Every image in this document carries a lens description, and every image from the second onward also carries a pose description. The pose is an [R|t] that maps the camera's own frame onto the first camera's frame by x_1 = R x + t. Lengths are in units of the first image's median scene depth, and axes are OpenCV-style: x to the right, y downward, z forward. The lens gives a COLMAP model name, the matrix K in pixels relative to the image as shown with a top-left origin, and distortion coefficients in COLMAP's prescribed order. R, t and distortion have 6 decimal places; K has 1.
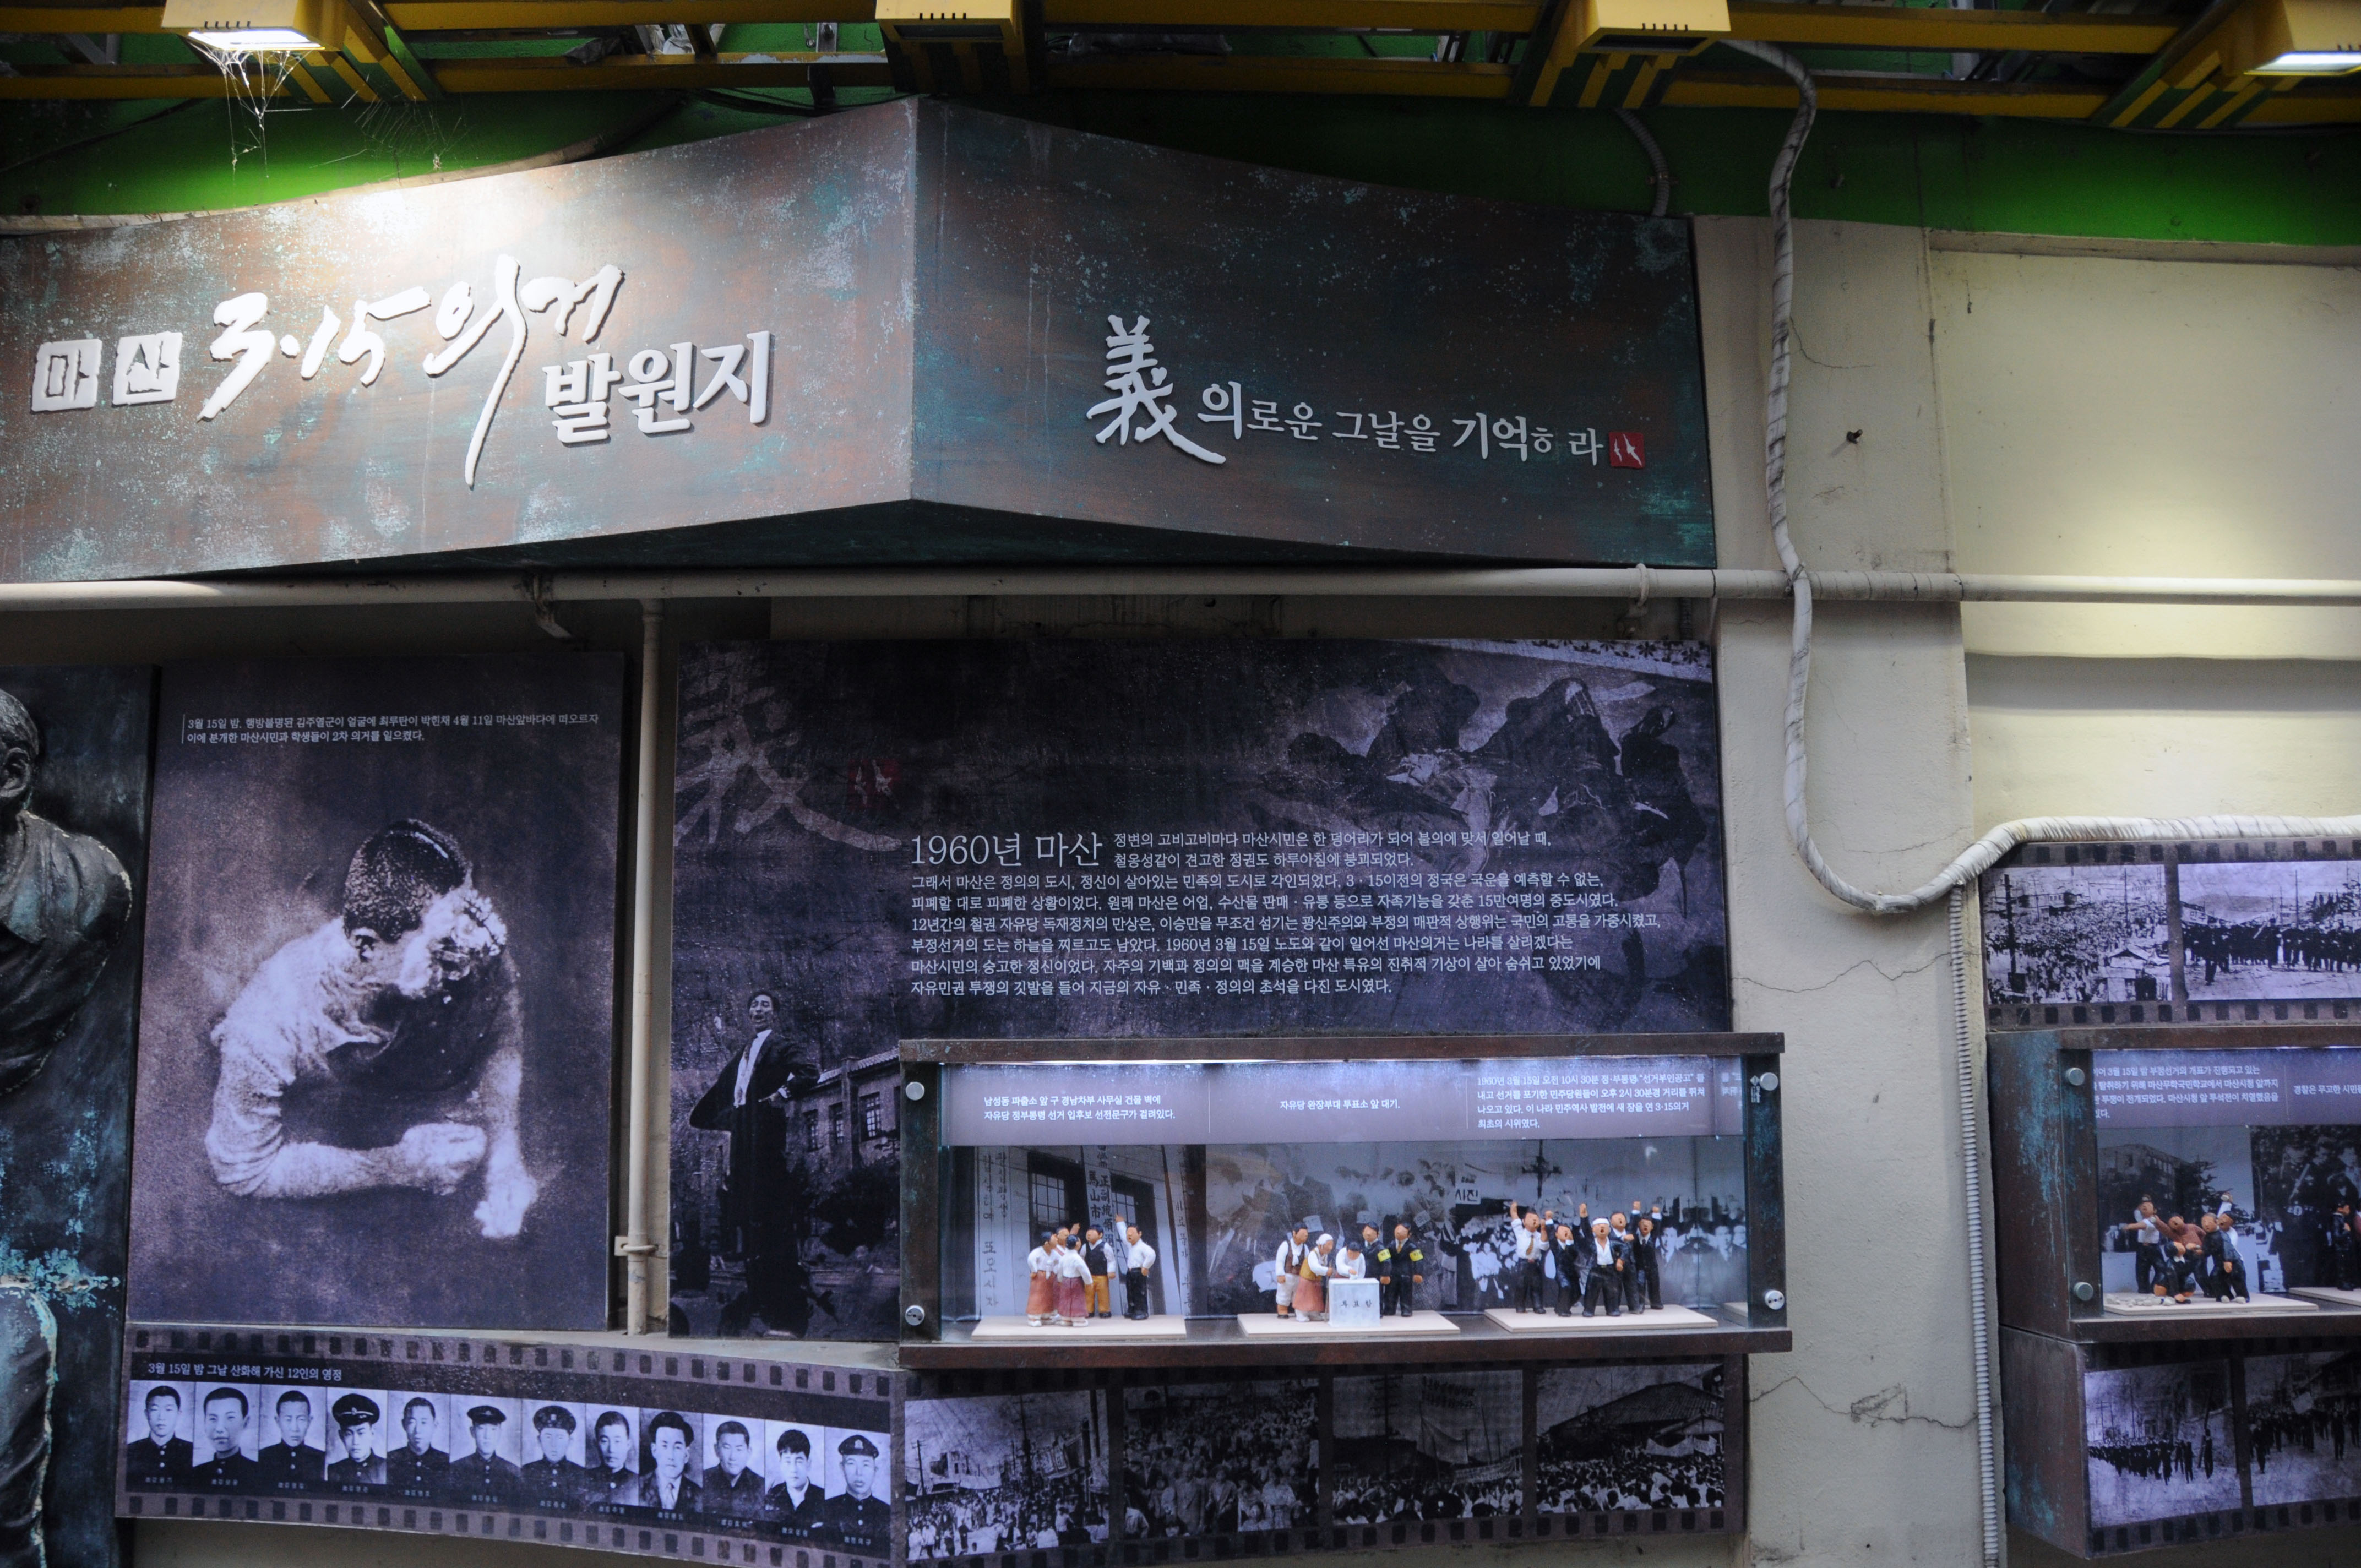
lens RADIAL K [[1844.8, 0, 1154.0], [0, 1844.8, 851.1], [0, 0, 1]] dist [-0.163401, 0.120098]
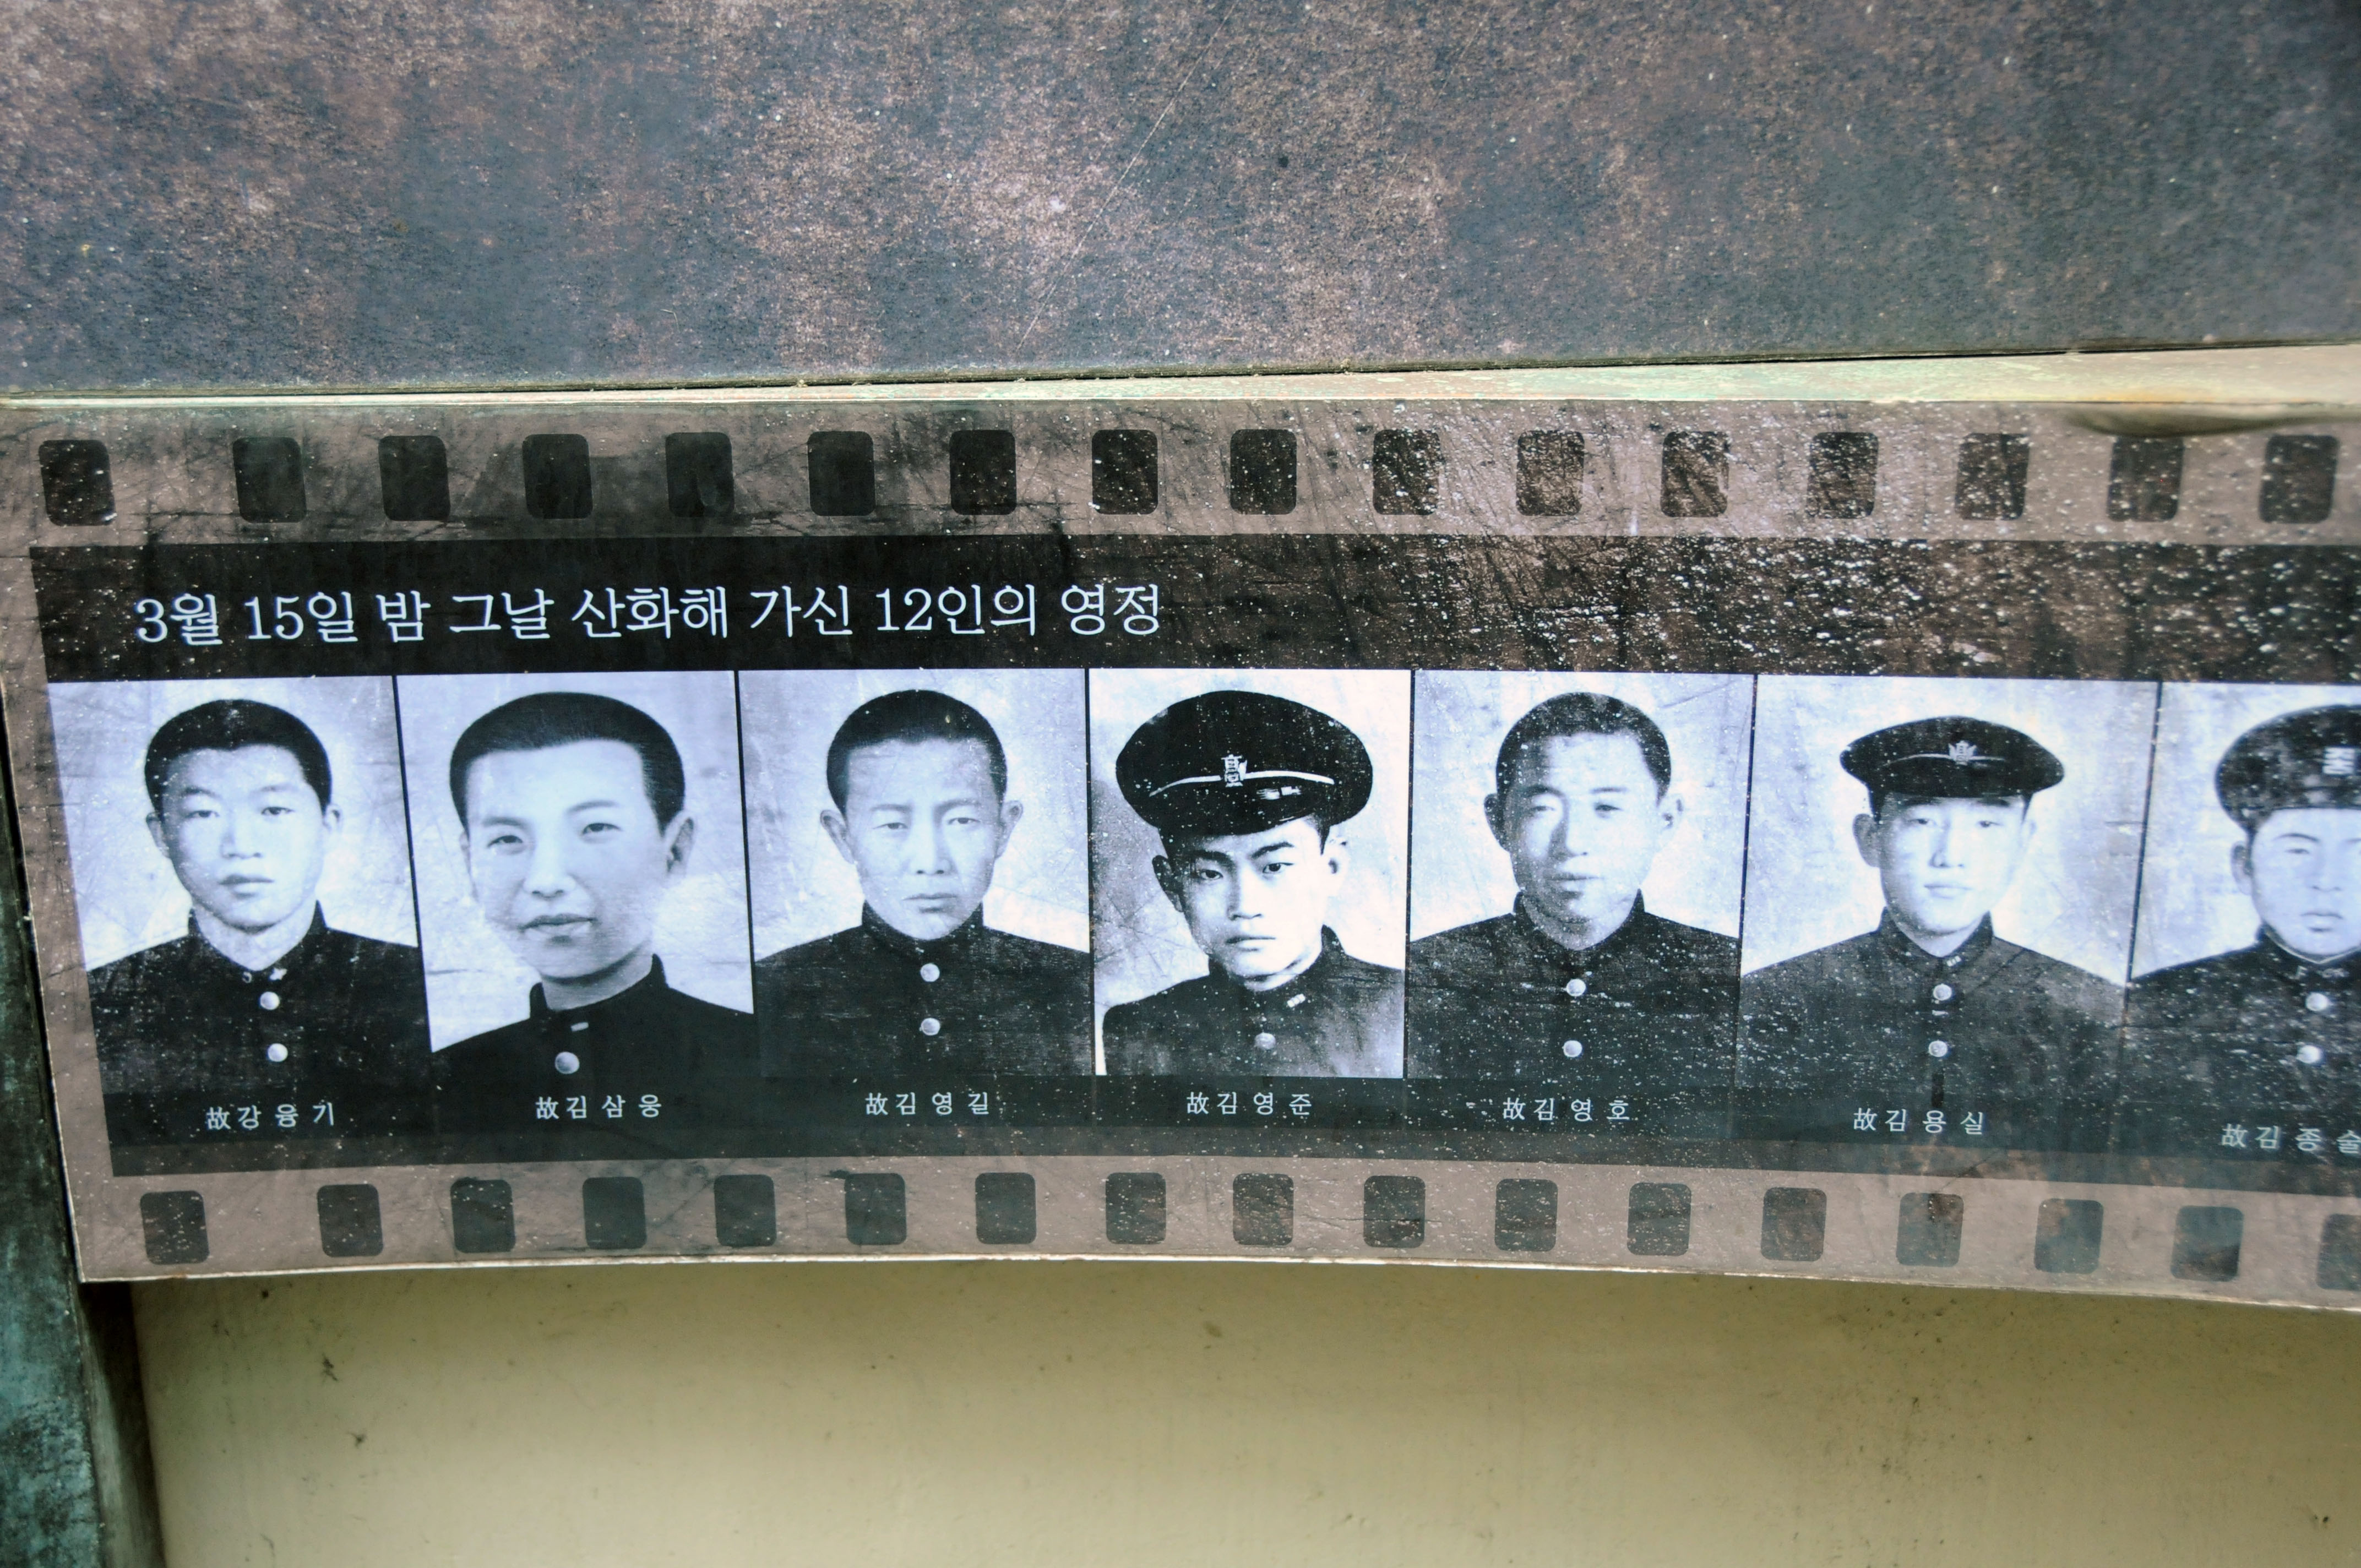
lens RADIAL K [[2791.8, 0, 1140.3], [0, 2791.8, 862.7], [0, 0, 1]] dist [-0.008879, 0.231153]
pose [[0.995579, -0.034824, 0.087229, -0.480614], [-0.005494, 0.905541, 0.424223, 0.179780], [-0.093763, -0.422826, 0.901347, 0.679300]]
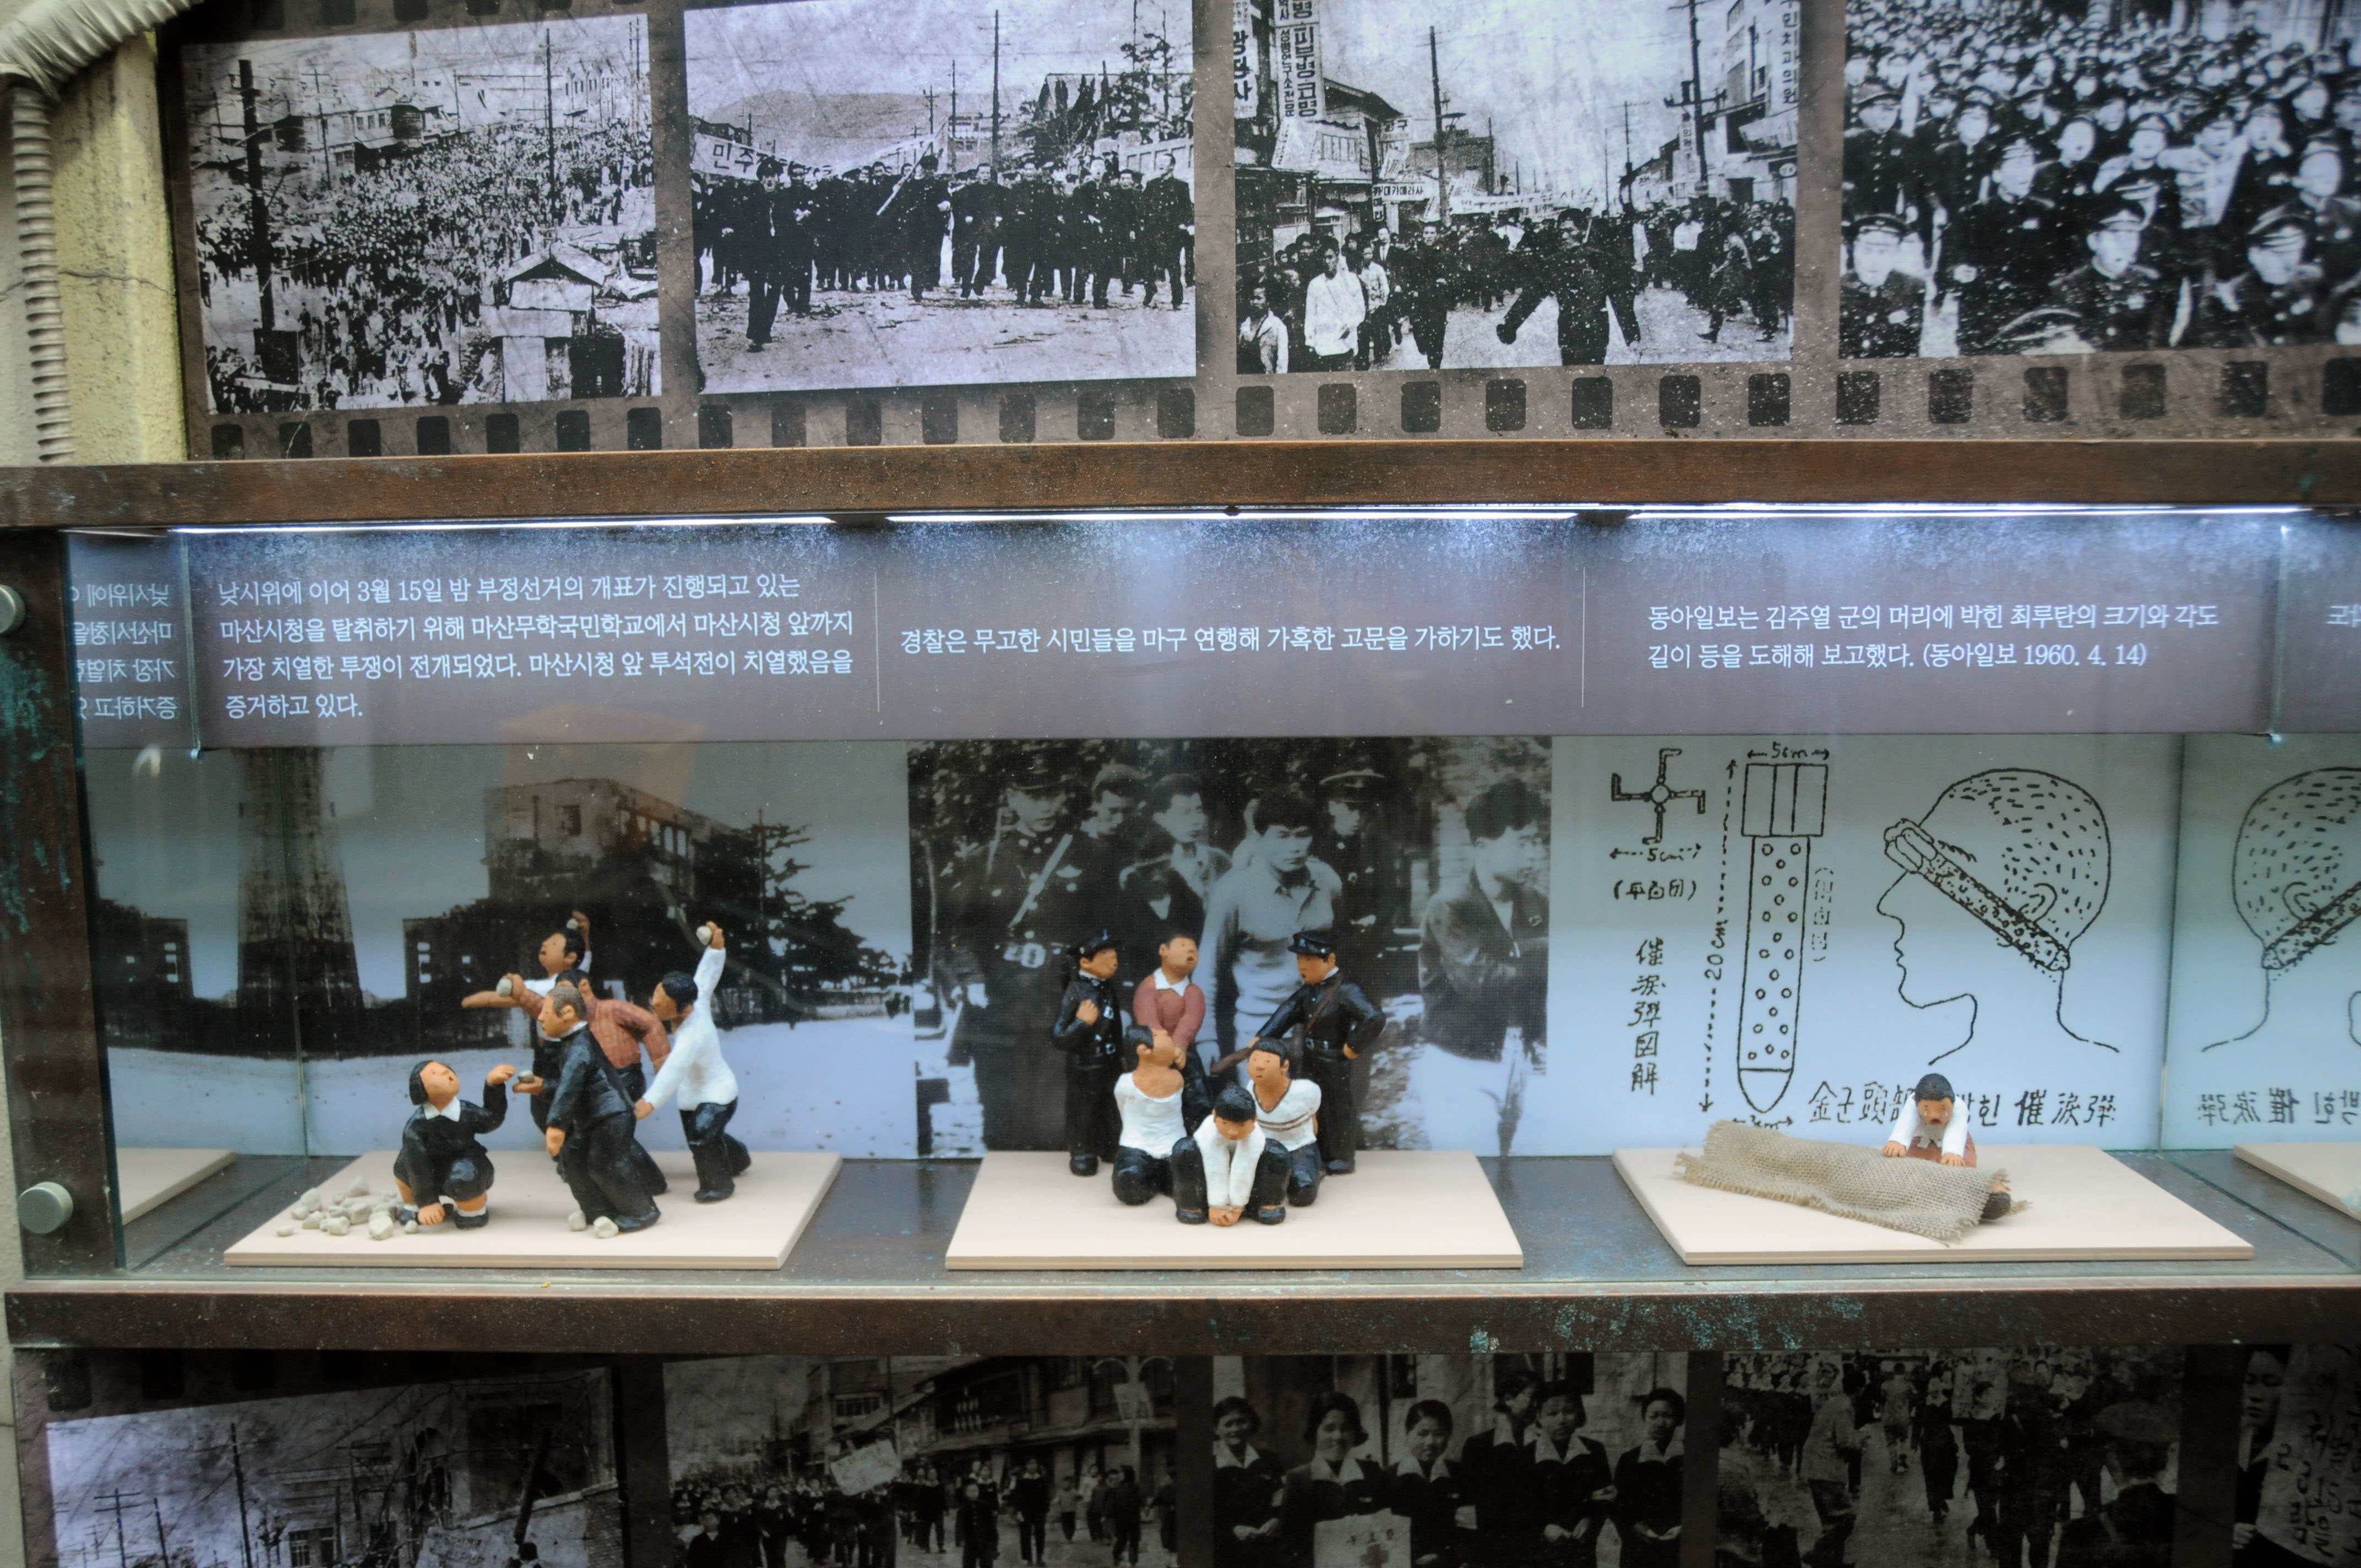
lens RADIAL K [[1992.9, 0, 1180.1], [0, 1992.9, 848.0], [0, 0, 1]] dist [-0.116429, 0.123392]
pose [[0.999133, -0.000919, -0.041632, 0.700590], [0.011295, 0.968262, 0.249681, 0.074585], [0.040081, -0.249935, 0.967433, 0.585965]]
